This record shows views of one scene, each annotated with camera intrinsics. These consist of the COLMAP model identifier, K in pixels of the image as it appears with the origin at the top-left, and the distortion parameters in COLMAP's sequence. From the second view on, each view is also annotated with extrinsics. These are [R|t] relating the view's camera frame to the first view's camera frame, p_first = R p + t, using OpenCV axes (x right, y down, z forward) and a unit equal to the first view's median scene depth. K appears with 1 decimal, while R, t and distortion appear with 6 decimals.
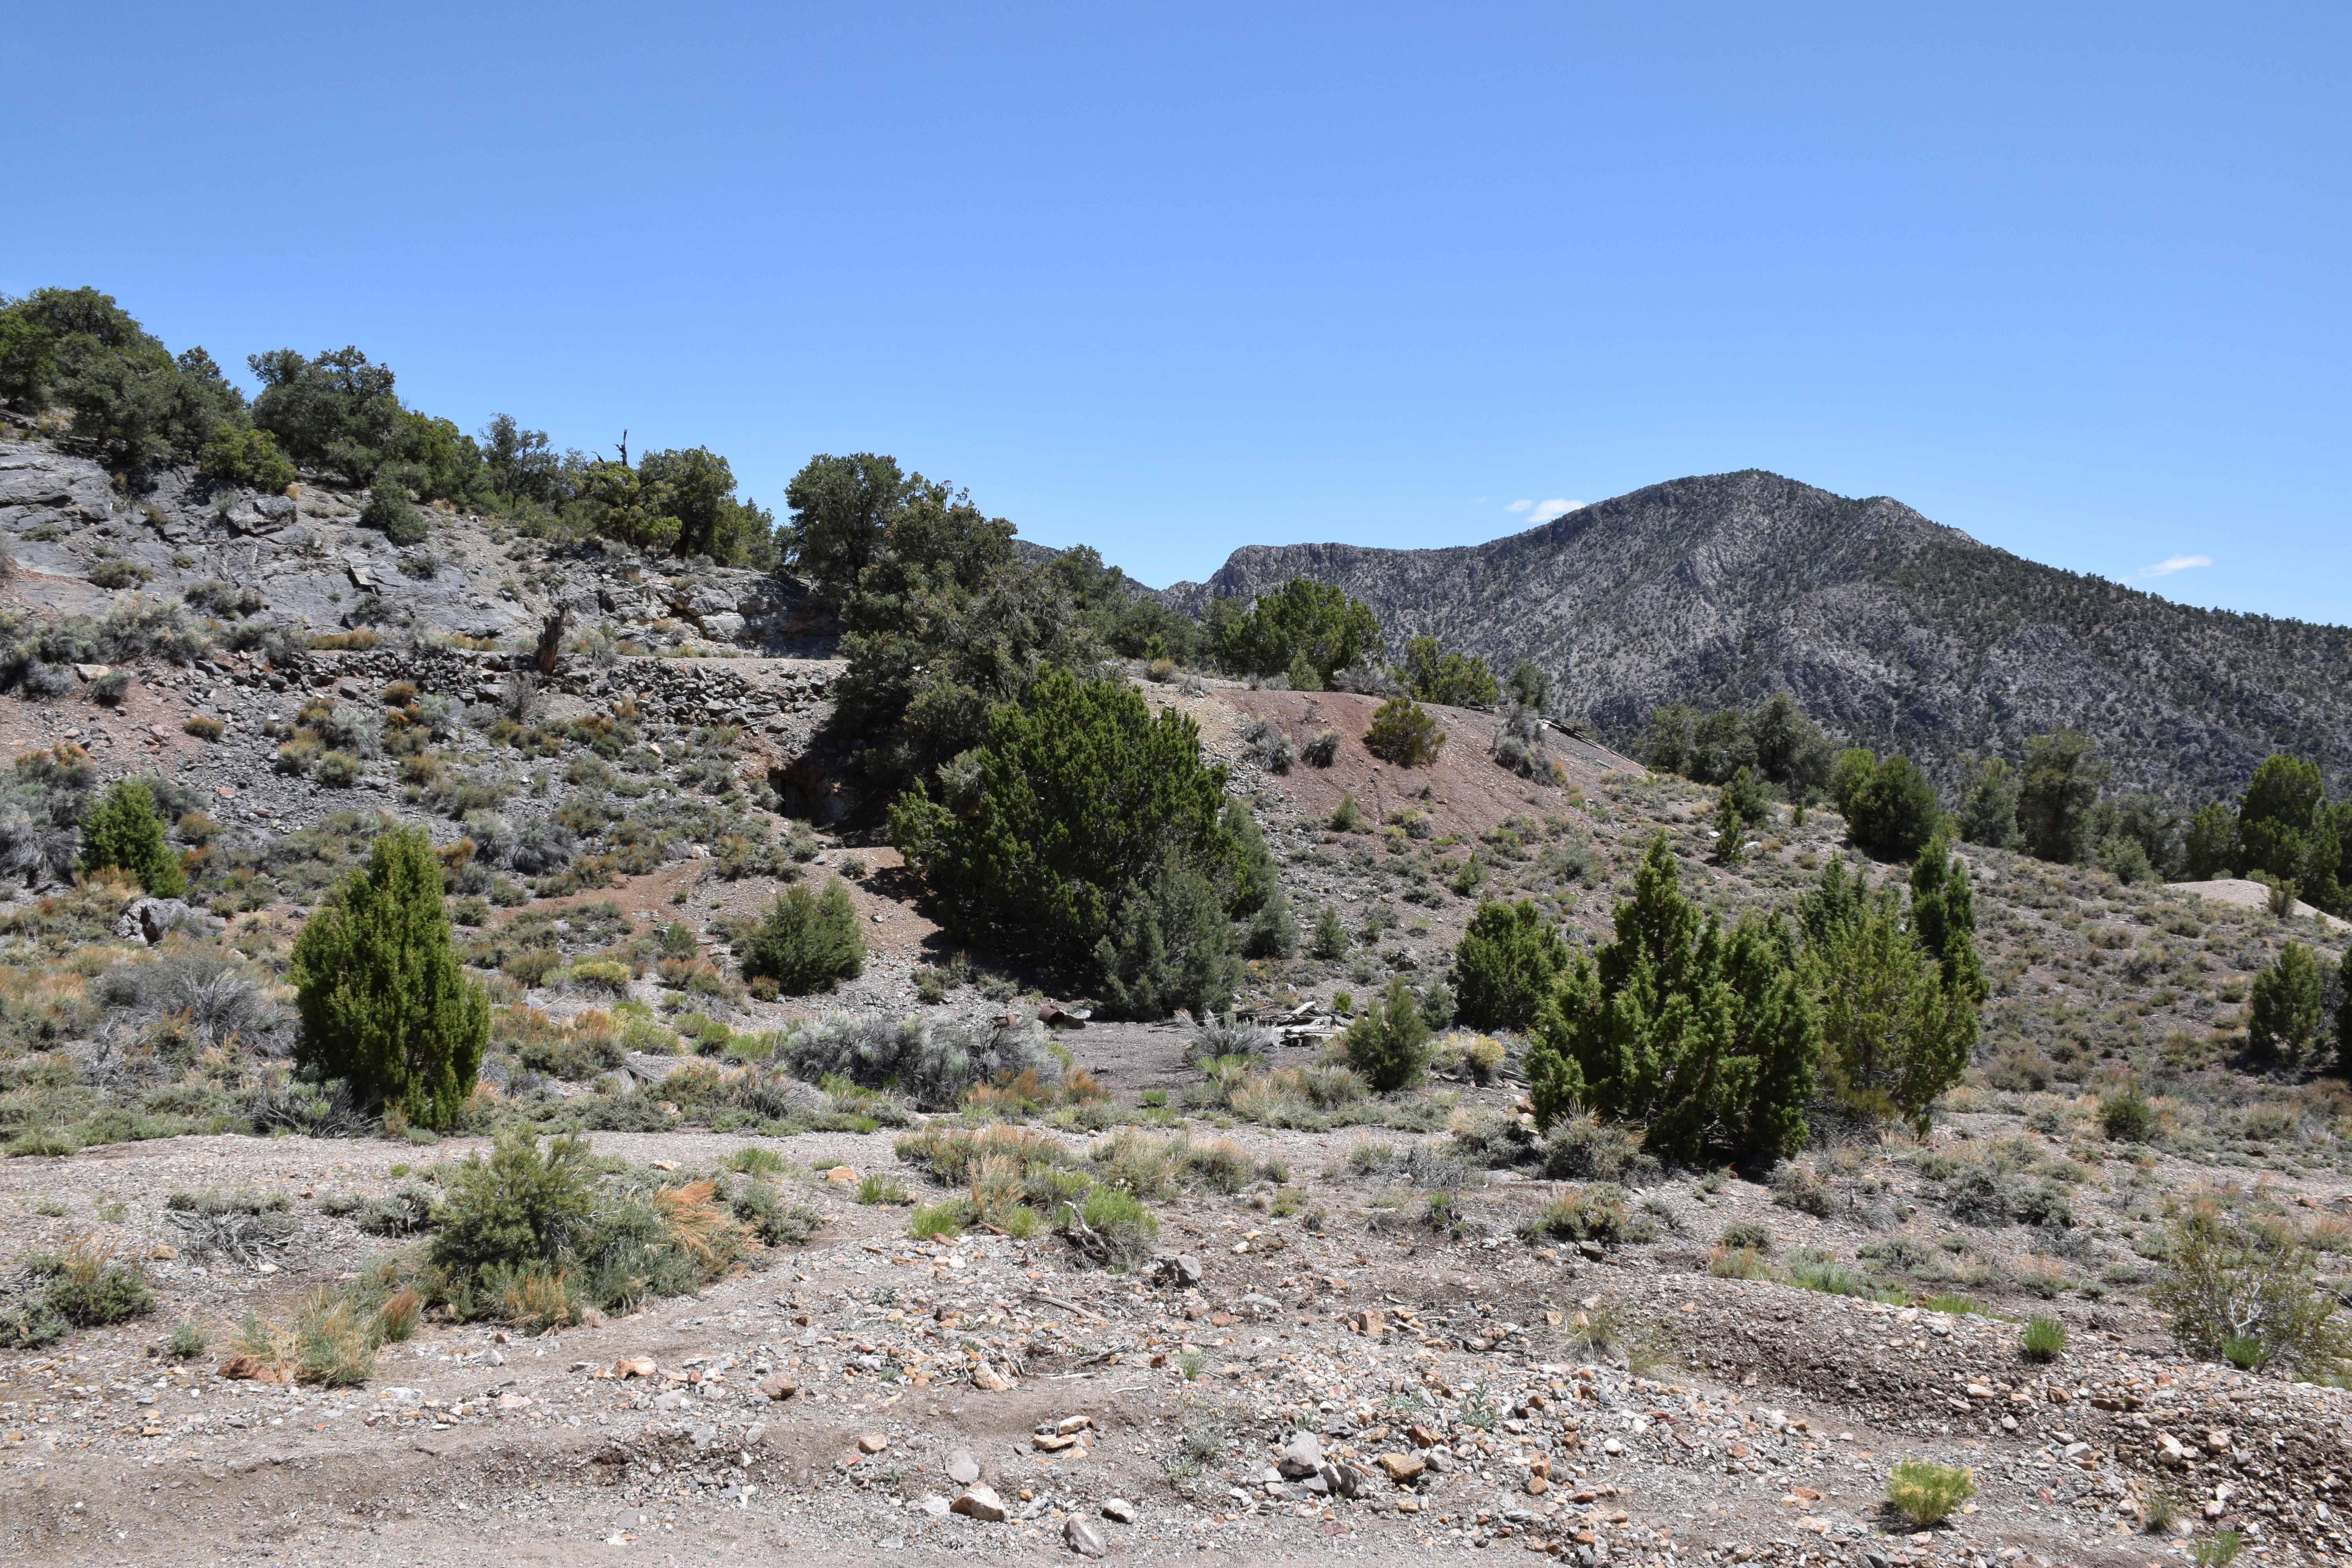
lens RADIAL K [[1963.2, 0, 1176.0], [0, 1963.2, 784.0], [0, 0, 1]] dist [-0.130517, 0.144203]
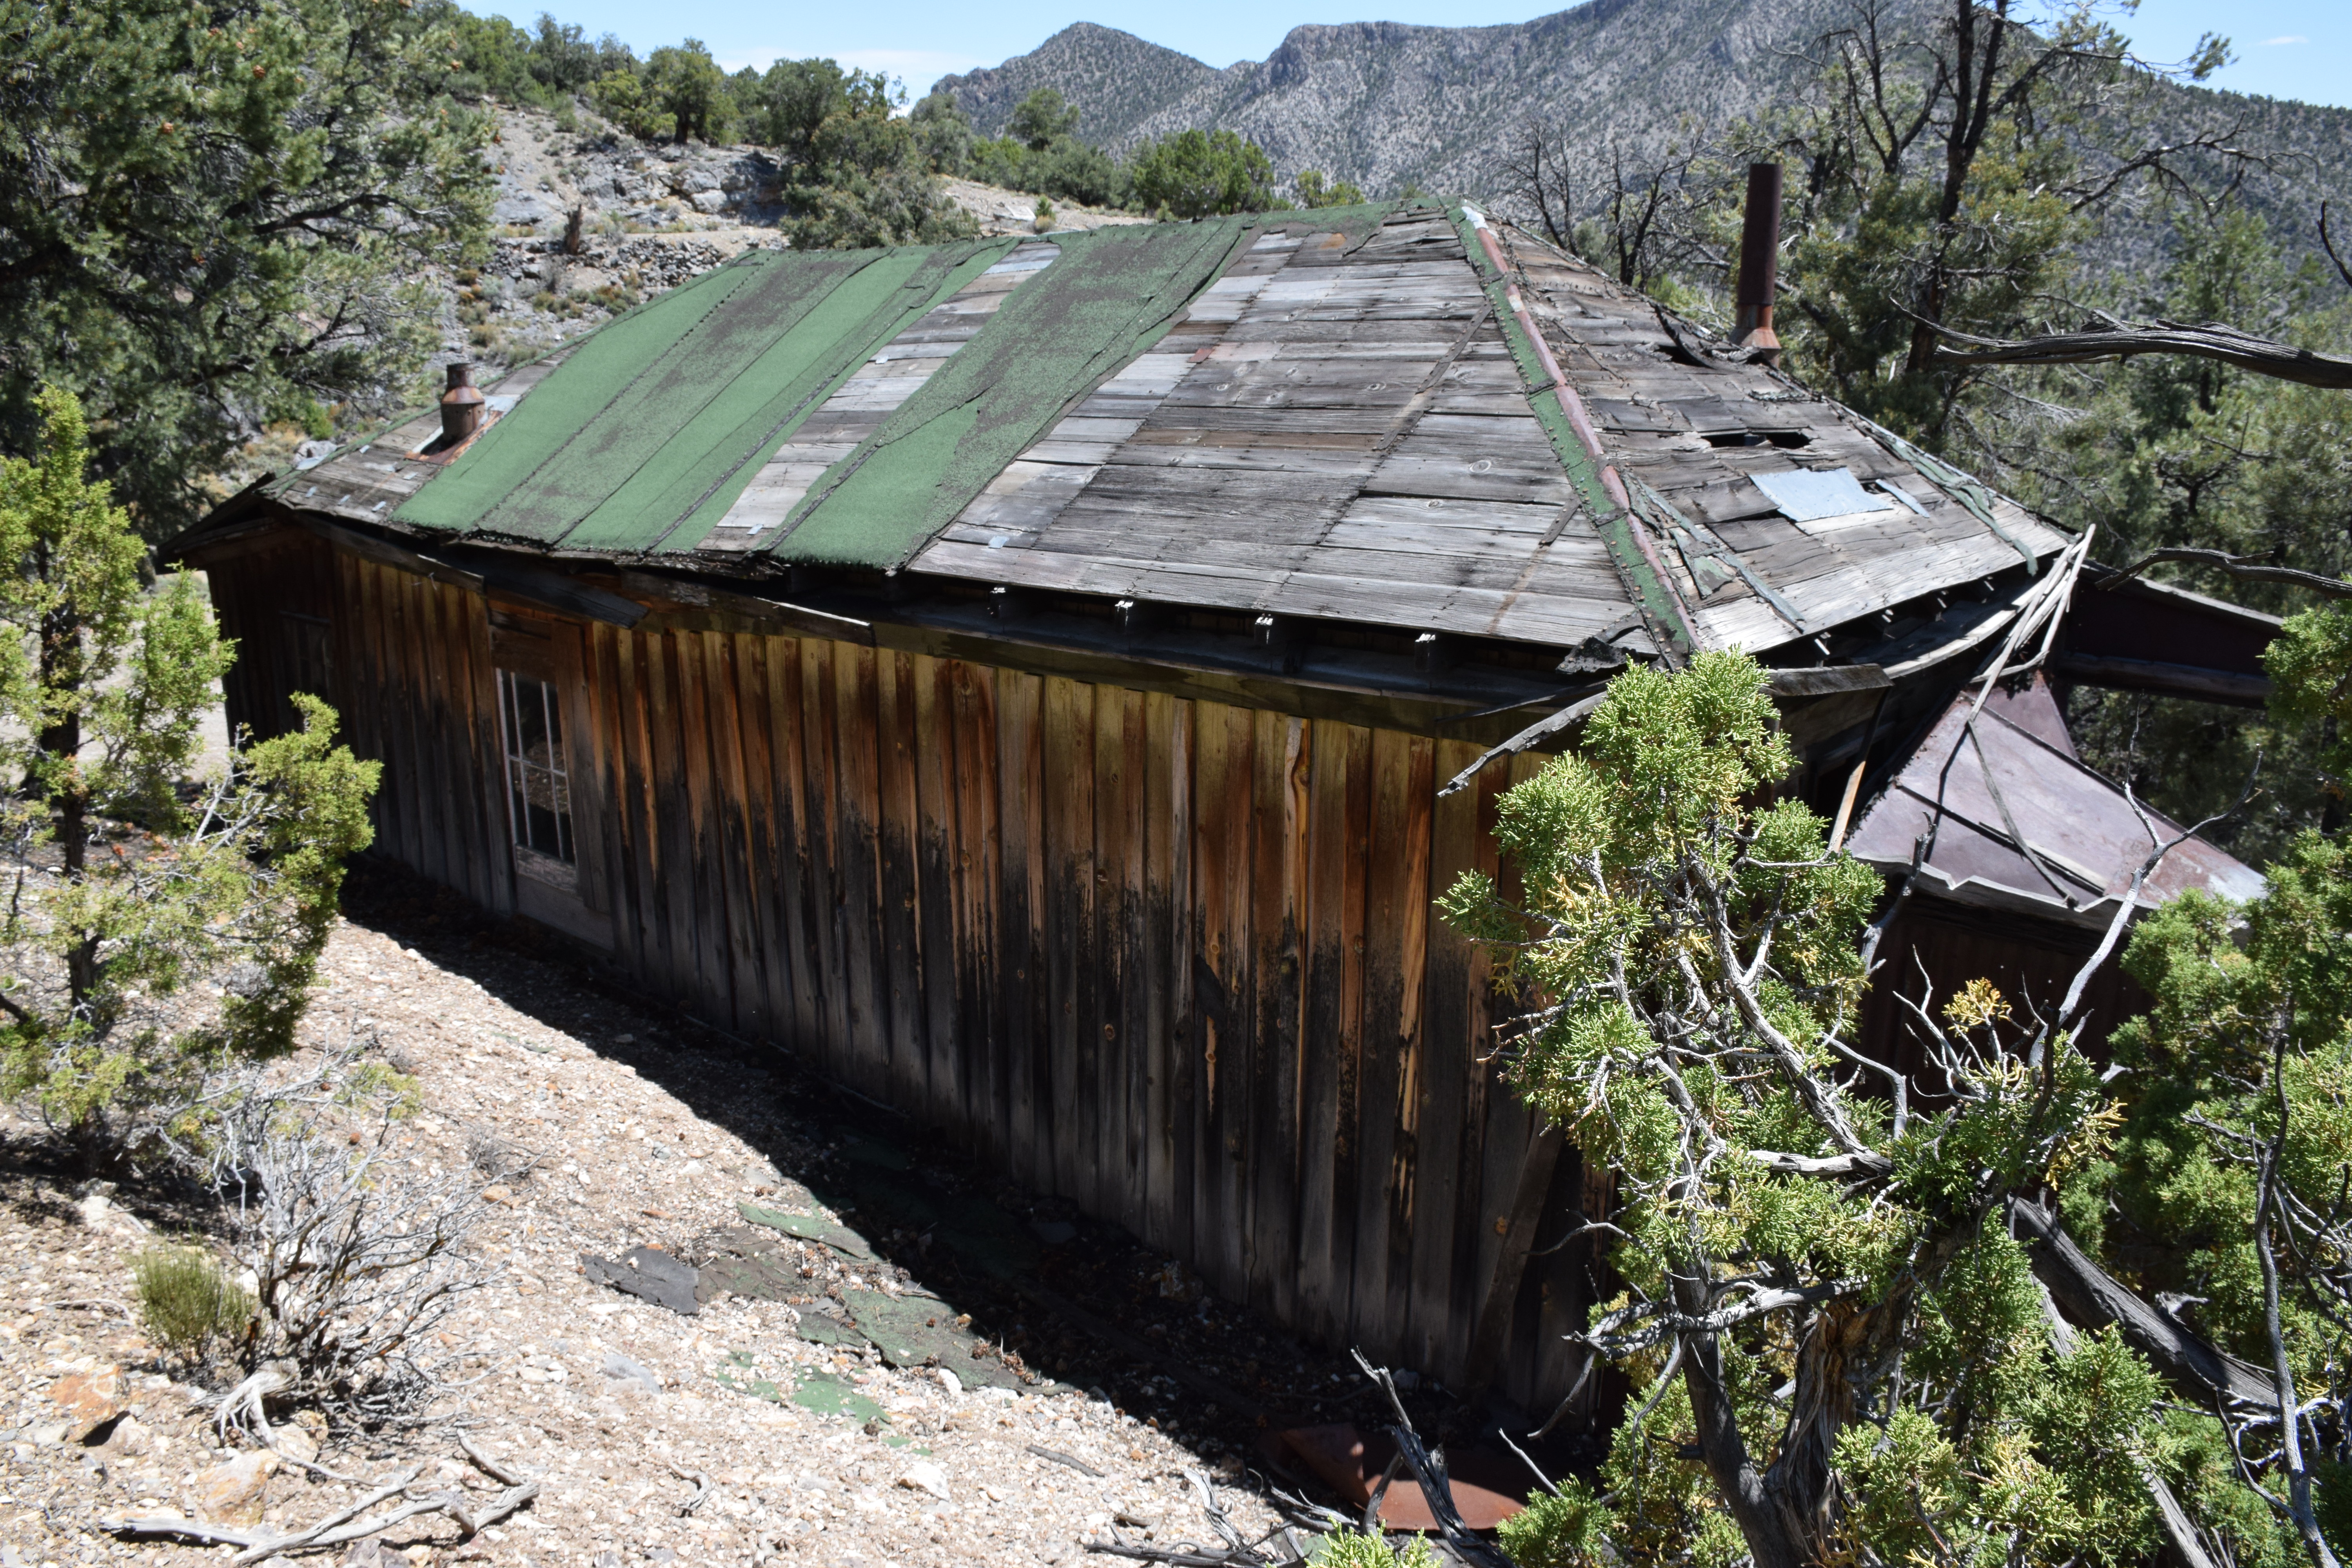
lens RADIAL K [[1800.2, 0, 1176.0], [0, 1800.2, 784.0], [0, 0, 1]] dist [-0.167225, 0.113972]
pose [[0.998968, -0.001570, -0.045402, 0.137473], [0.014600, 0.957479, 0.288135, -0.041241], [0.043019, -0.288500, 0.956513, -0.236942]]
